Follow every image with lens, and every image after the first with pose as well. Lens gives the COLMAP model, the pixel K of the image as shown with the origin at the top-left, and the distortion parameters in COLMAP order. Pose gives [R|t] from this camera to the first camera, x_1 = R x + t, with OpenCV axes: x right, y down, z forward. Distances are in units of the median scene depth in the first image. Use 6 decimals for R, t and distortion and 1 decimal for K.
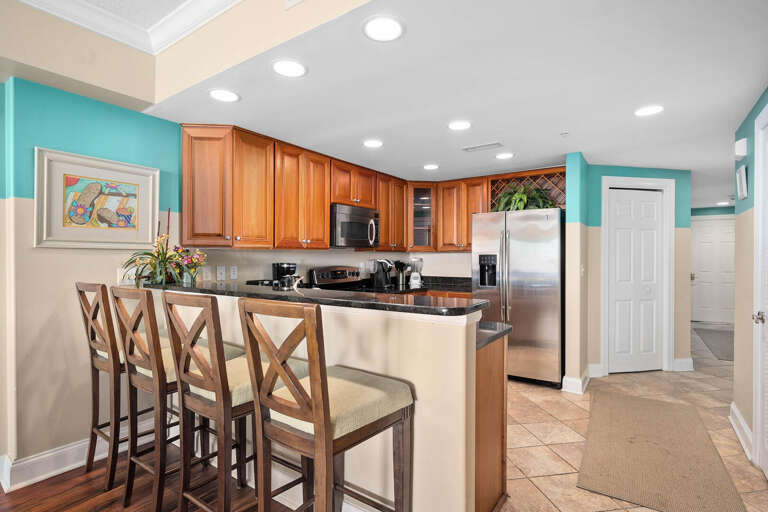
lens RADIAL K [[387.9, 0, 388.6], [0, 387.9, 257.7], [0, 0, 1]] dist [0.001562, 0.000505]
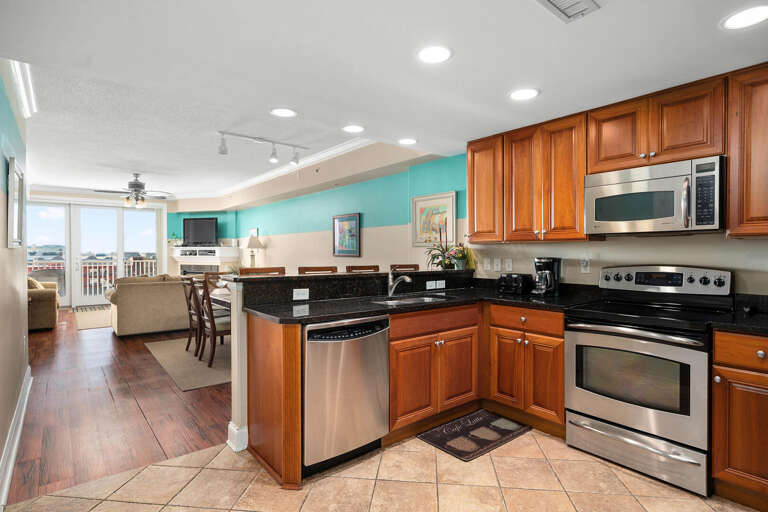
lens RADIAL K [[395.5, 0, 383.4], [0, 395.5, 254.3], [0, 0, 1]] dist [-0.000970, -0.000132]
pose [[-0.290864, 0.002427, -0.956761, 0.618668], [-0.004884, 0.999980, 0.004022, 0.003878], [0.956752, 0.005842, -0.290847, 0.800961]]
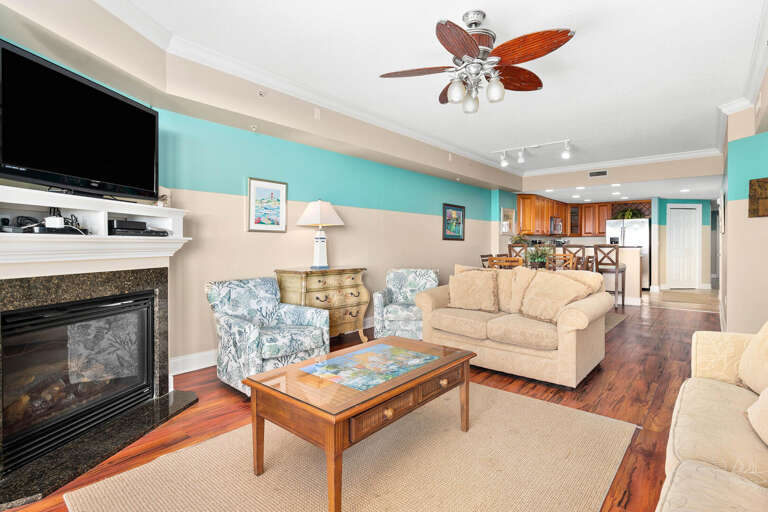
lens RADIAL K [[376.8, 0, 379.7], [0, 376.8, 243.2], [0, 0, 1]] dist [0.003598, 0.000455]
pose [[0.991478, 0.002654, -0.130246, -0.872413], [-0.003065, 0.999991, -0.002954, 0.038983], [0.130237, 0.003328, 0.991477, -1.484828]]
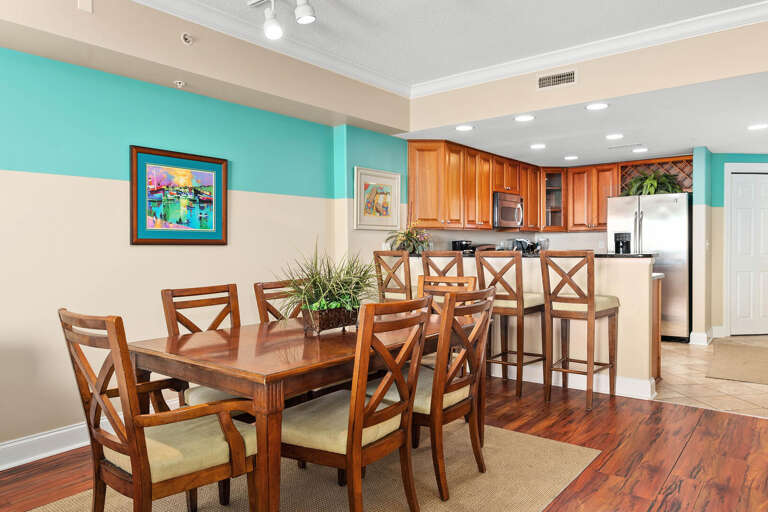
lens RADIAL K [[538.8, 0, 383.7], [0, 538.8, 256.5], [0, 0, 1]] dist [-0.000811, 0.000059]
pose [[0.997514, -0.009186, -0.069866, -0.350510], [0.010486, 0.999778, 0.018267, 0.026111], [0.069683, -0.018955, 0.997389, -0.670632]]
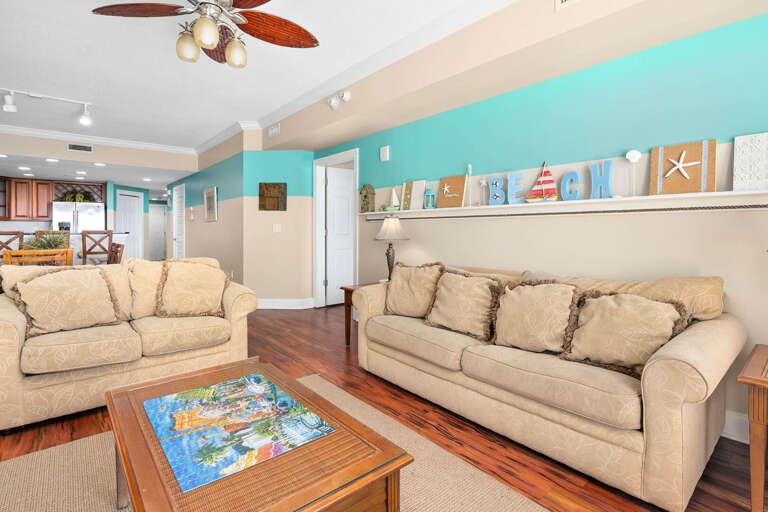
lens RADIAL K [[387.0, 0, 386.0], [0, 387.0, 229.6], [0, 0, 1]] dist [0.000516, 0.000473]
pose [[0.281809, -0.000687, 0.959470, -1.231509], [0.003854, 0.999992, -0.000416, 0.037386], [-0.959463, 0.003815, 0.281809, -1.207103]]
